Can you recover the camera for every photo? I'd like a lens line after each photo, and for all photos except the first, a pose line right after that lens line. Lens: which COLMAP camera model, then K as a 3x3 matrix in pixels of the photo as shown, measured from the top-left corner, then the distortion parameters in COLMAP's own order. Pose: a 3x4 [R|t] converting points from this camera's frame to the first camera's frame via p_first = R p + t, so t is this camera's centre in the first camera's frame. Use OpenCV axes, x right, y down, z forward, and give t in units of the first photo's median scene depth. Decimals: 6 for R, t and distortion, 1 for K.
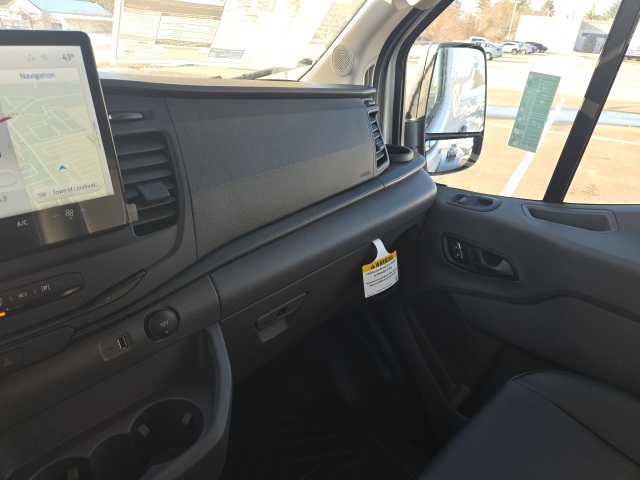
lens RADIAL K [[422.4, 0, 320.0], [0, 422.4, 240.0], [0, 0, 1]] dist [0.044241, -0.042000]
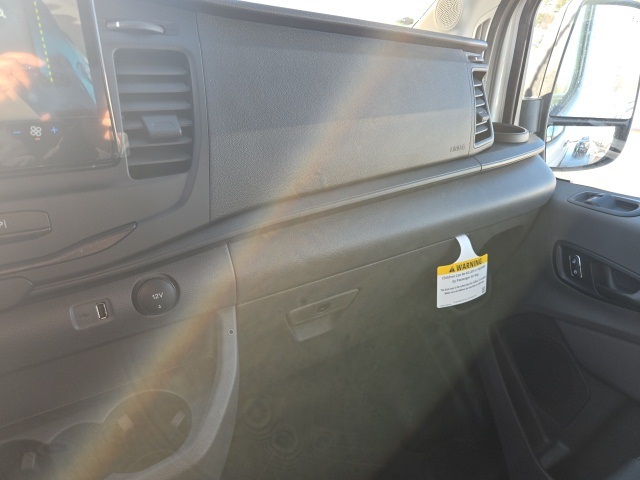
lens RADIAL K [[422.4, 0, 320.0], [0, 422.4, 240.0], [0, 0, 1]] dist [0.044241, -0.042000]
pose [[0.967686, 0.123432, -0.219884, 0.052405], [-0.124177, 0.992205, 0.010487, 0.029863], [0.219464, 0.017157, 0.975470, 0.182703]]
